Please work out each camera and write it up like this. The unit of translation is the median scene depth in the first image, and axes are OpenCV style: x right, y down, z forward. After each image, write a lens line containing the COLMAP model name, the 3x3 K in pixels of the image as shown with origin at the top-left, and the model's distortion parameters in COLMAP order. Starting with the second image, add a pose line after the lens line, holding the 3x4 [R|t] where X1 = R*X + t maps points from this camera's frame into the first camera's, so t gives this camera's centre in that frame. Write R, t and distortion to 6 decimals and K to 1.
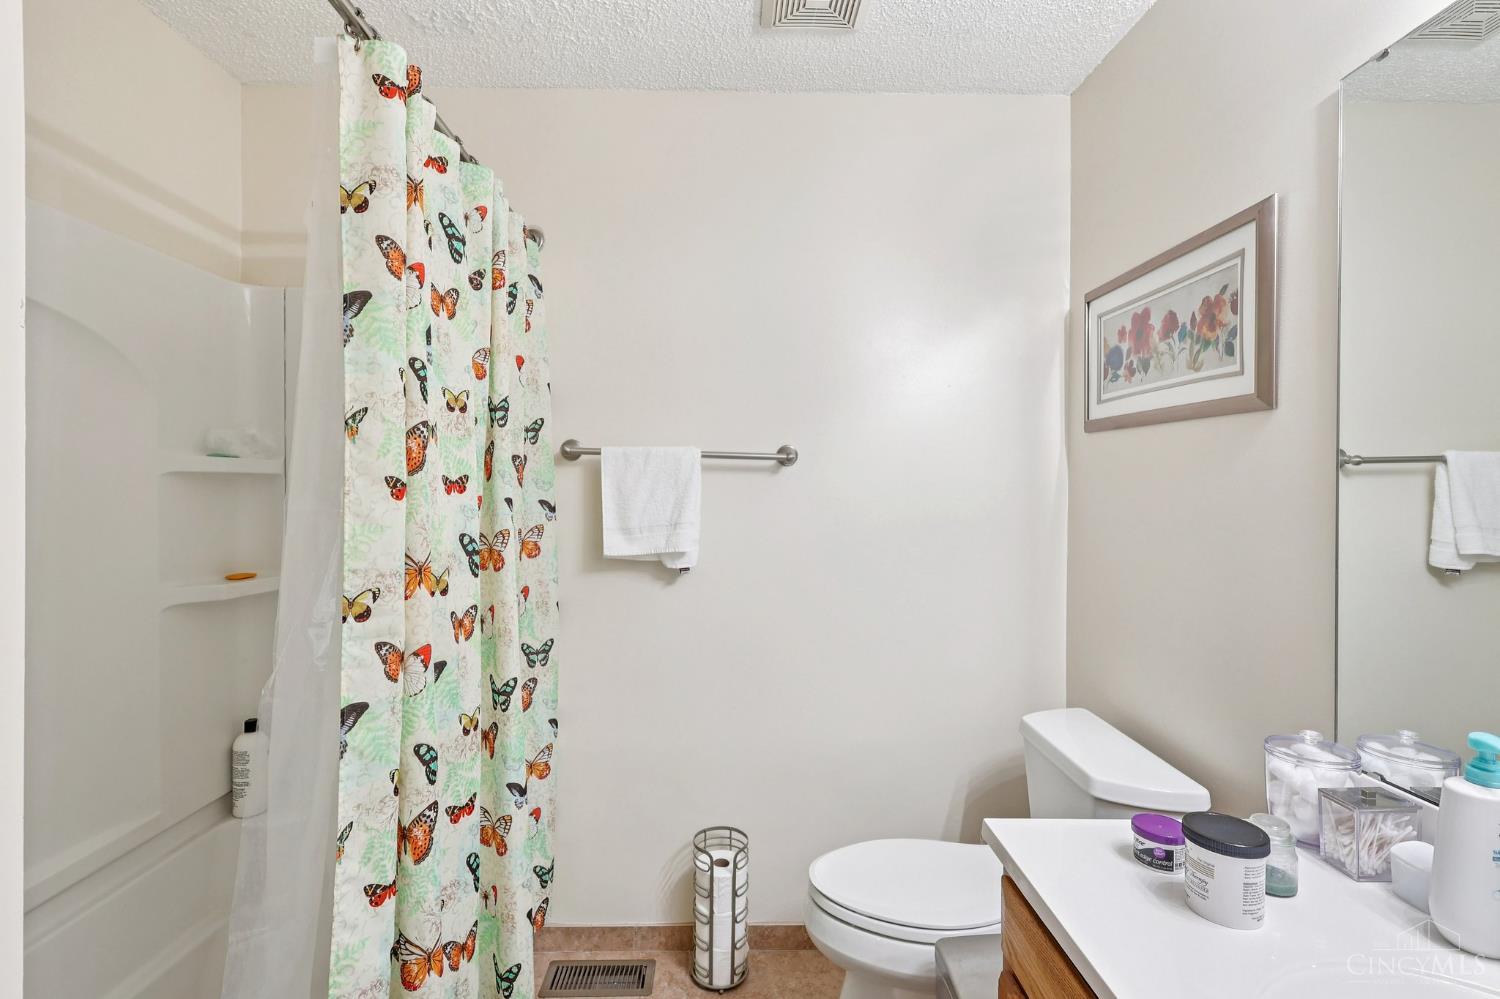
lens RADIAL K [[704.8, 0, 750.0], [0, 704.8, 499.5], [0, 0, 1]] dist [-0.001406, -0.000043]
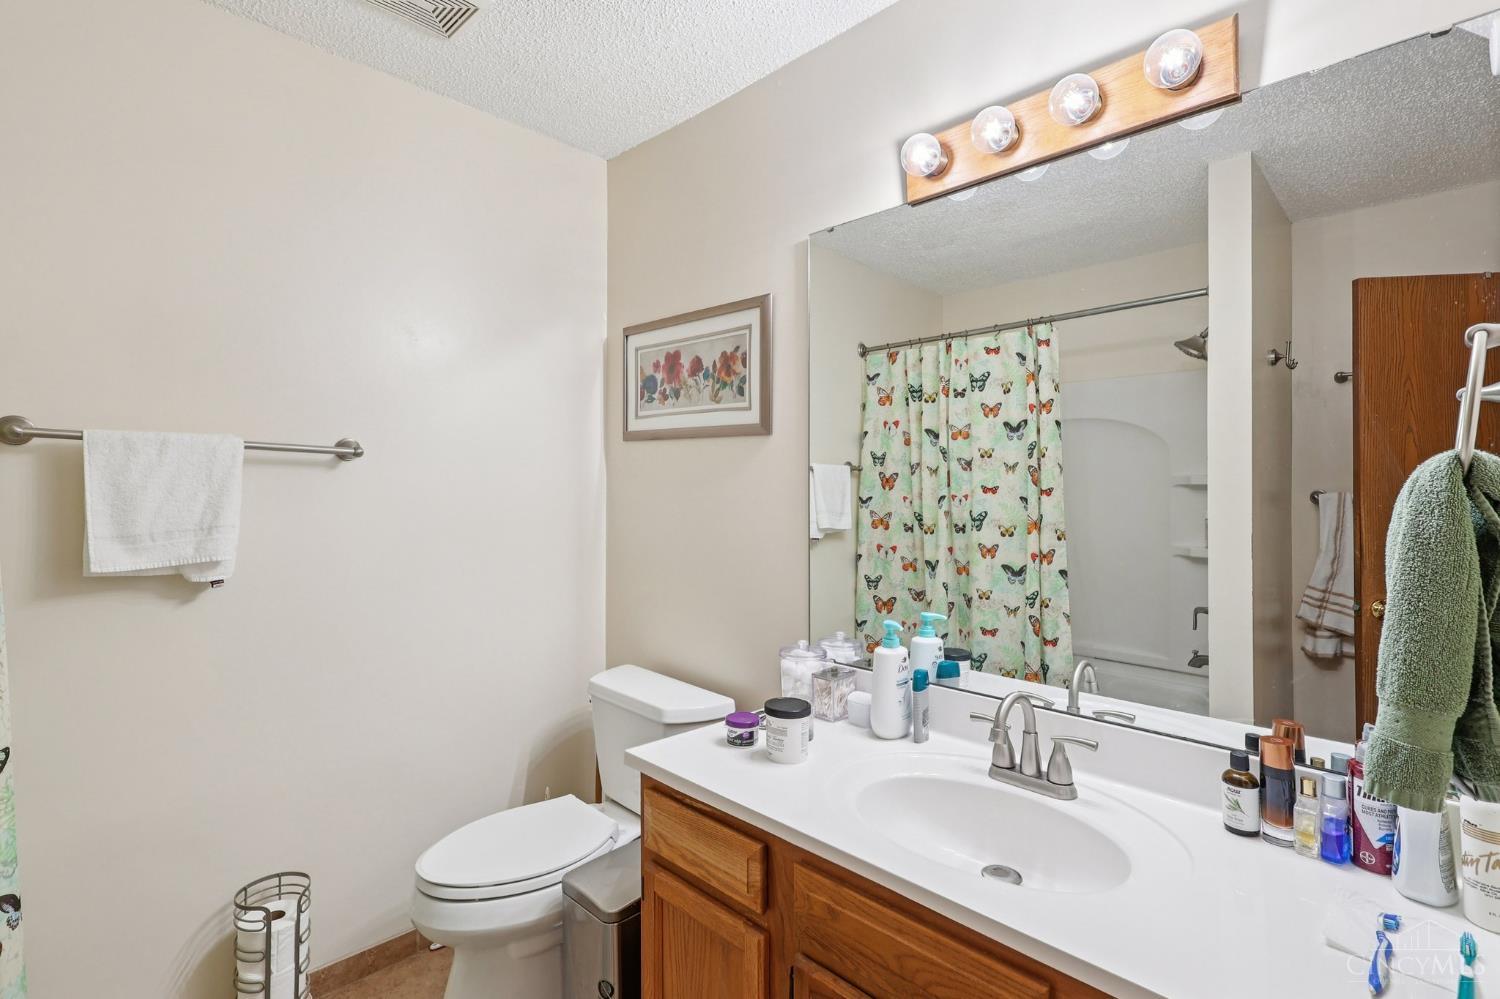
lens RADIAL K [[702.2, 0, 746.4], [0, 702.2, 490.9], [0, 0, 1]] dist [-0.001559, 0.000694]
pose [[0.720718, -0.000881, 0.693228, -0.253541], [0.005535, 0.999975, -0.004483, -0.001428], [-0.693207, 0.007068, 0.720704, -0.036661]]
